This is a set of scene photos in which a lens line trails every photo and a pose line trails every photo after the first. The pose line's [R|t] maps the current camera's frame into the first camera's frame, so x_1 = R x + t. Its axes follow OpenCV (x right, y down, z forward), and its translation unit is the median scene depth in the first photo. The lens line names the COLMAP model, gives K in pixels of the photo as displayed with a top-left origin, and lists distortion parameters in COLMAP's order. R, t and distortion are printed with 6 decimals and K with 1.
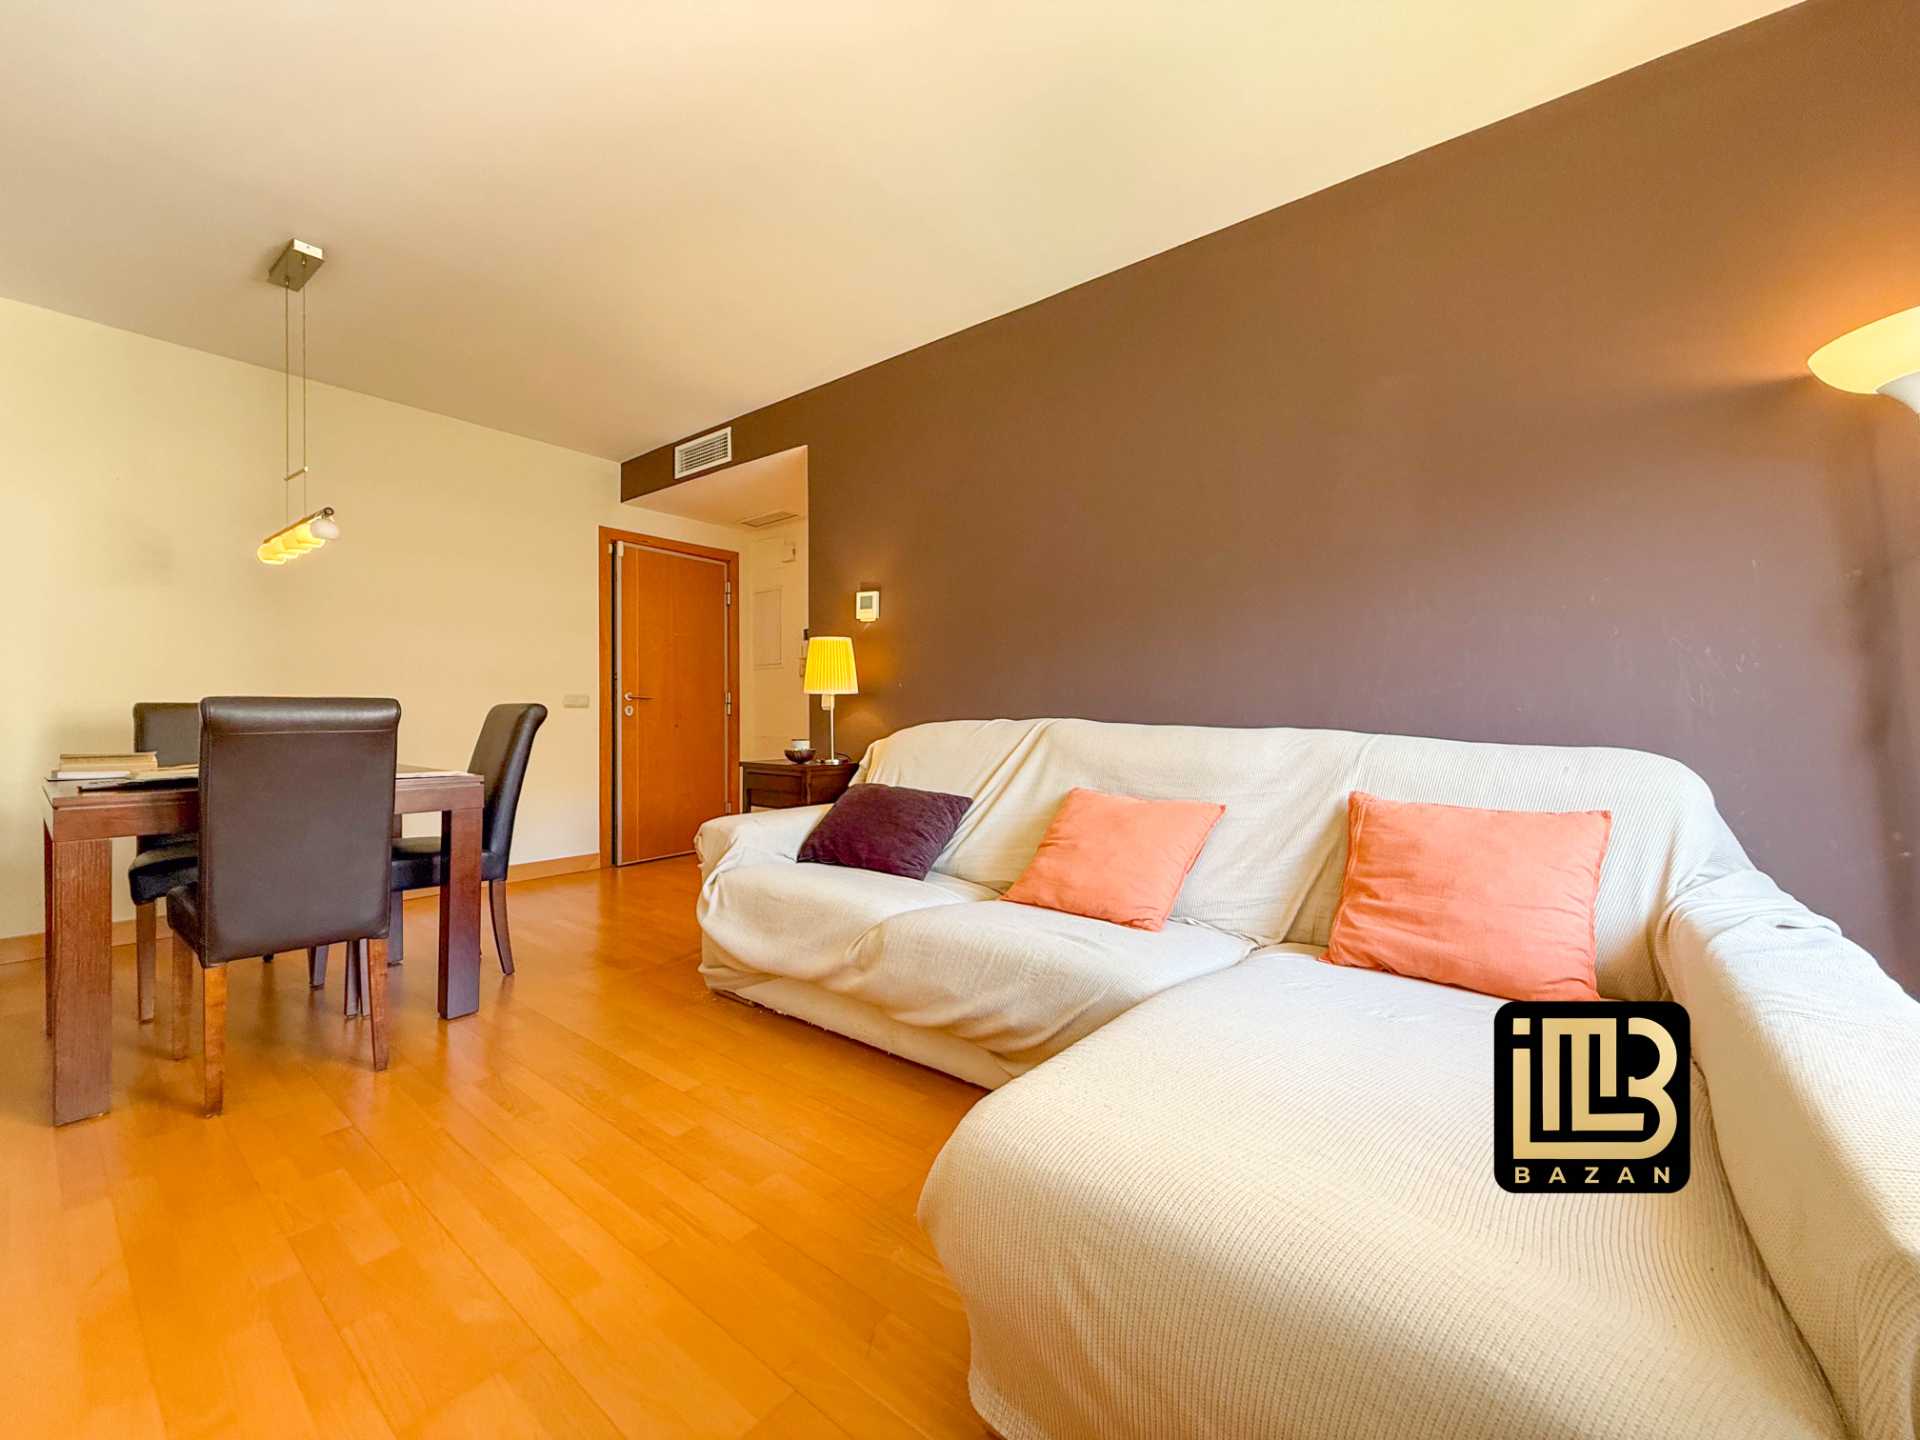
lens RADIAL K [[765.5, 0, 959.7], [0, 765.5, 722.8], [0, 0, 1]] dist [-0.002577, 0.000725]
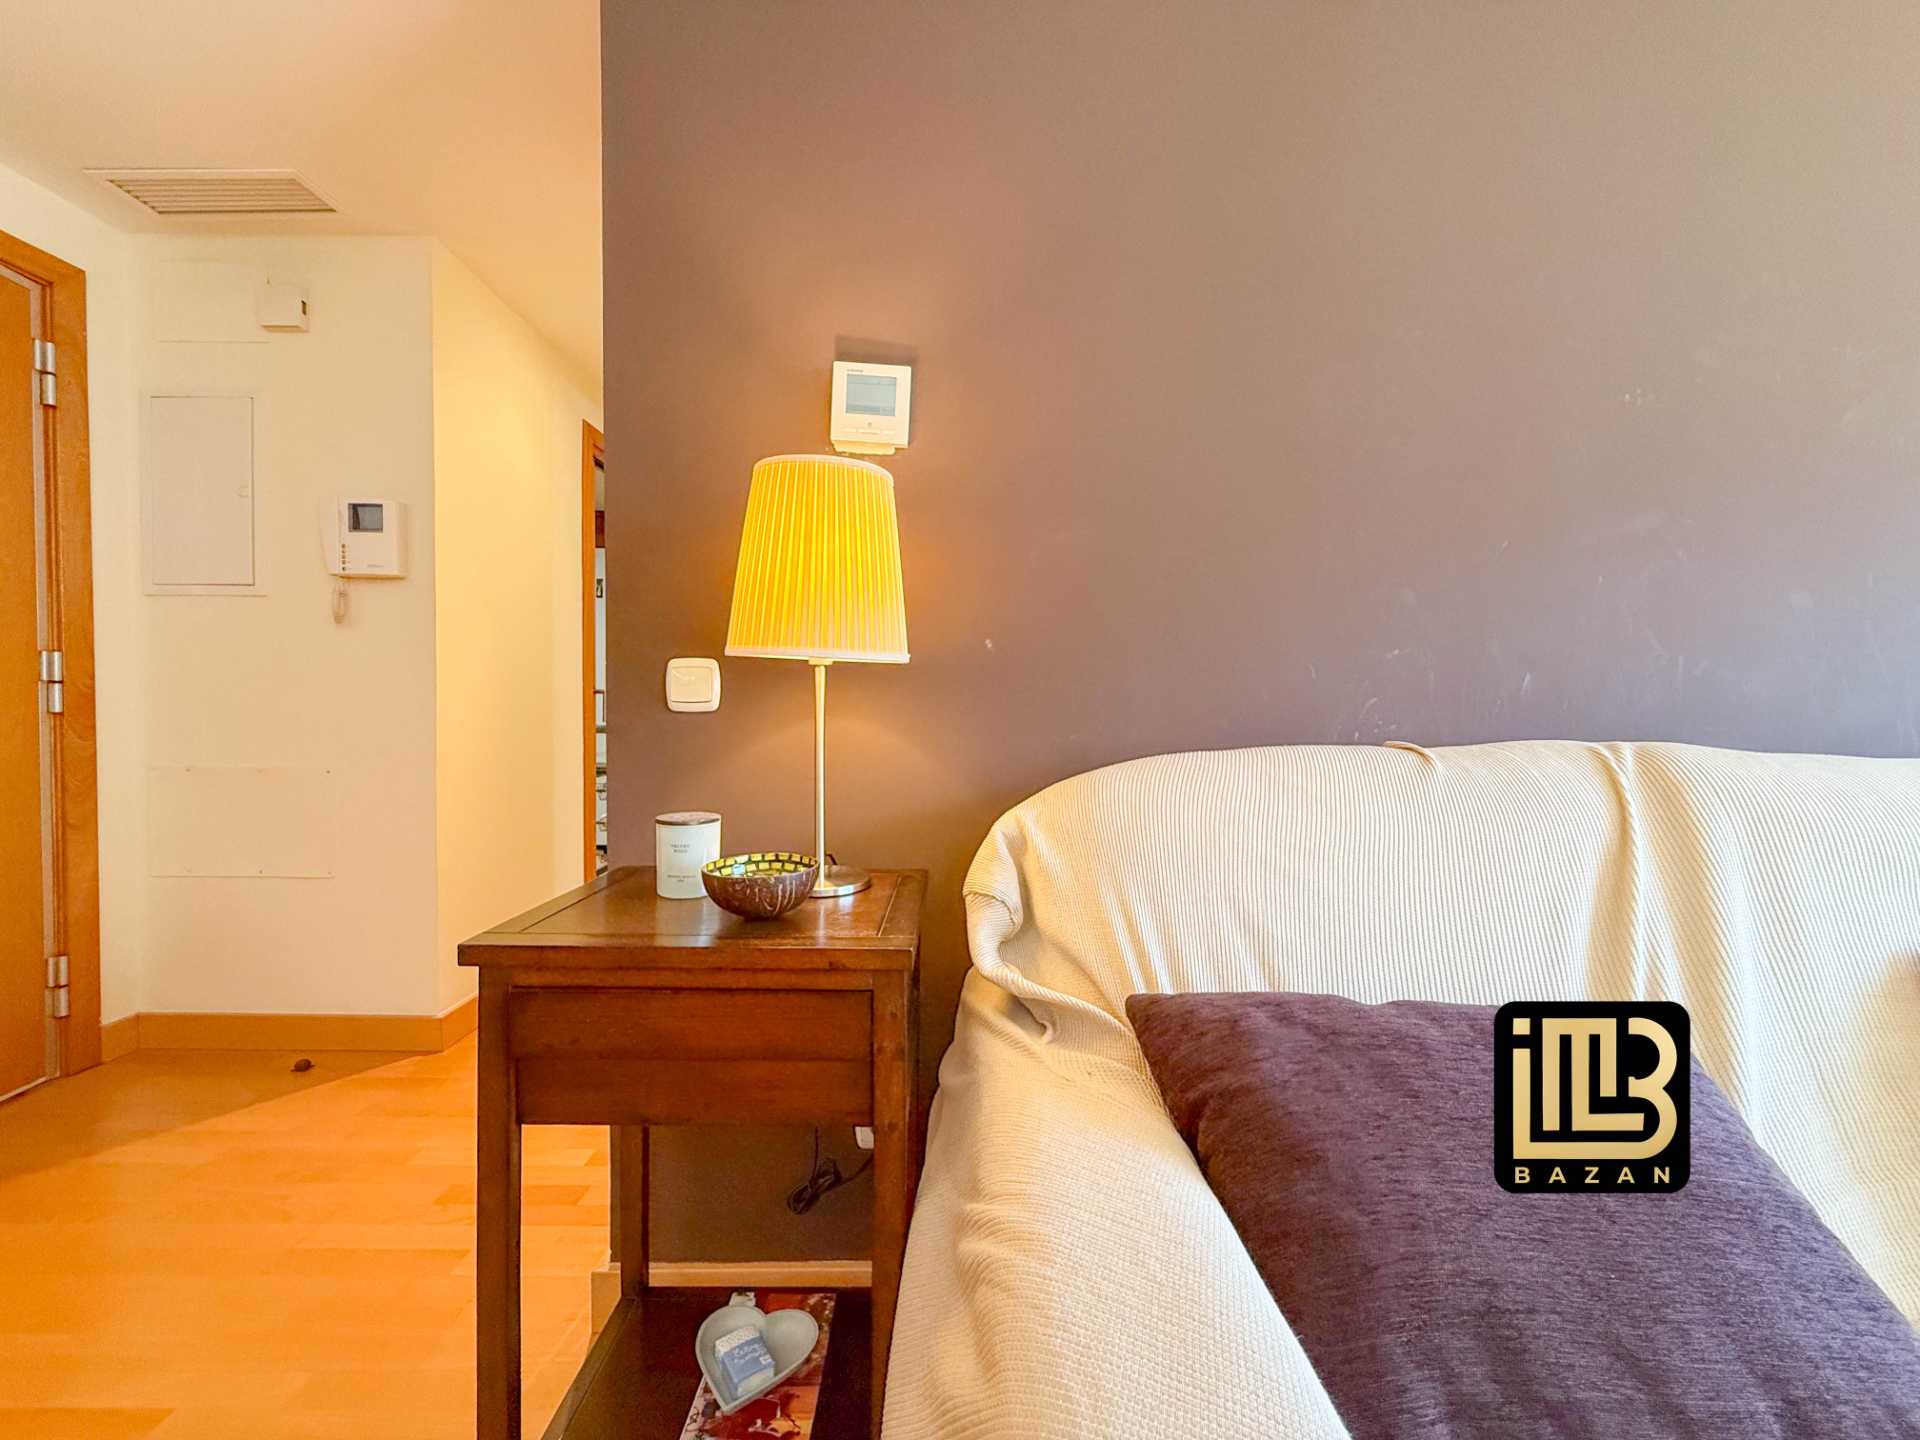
lens RADIAL K [[765.5, 0, 961.0], [0, 765.5, 716.1], [0, 0, 1]] dist [-0.002577, 0.000725]
pose [[0.781270, -0.012455, 0.624069, -0.193473], [0.003077, 0.999866, 0.016103, -0.013141], [-0.624186, -0.010661, 0.781203, 0.452395]]
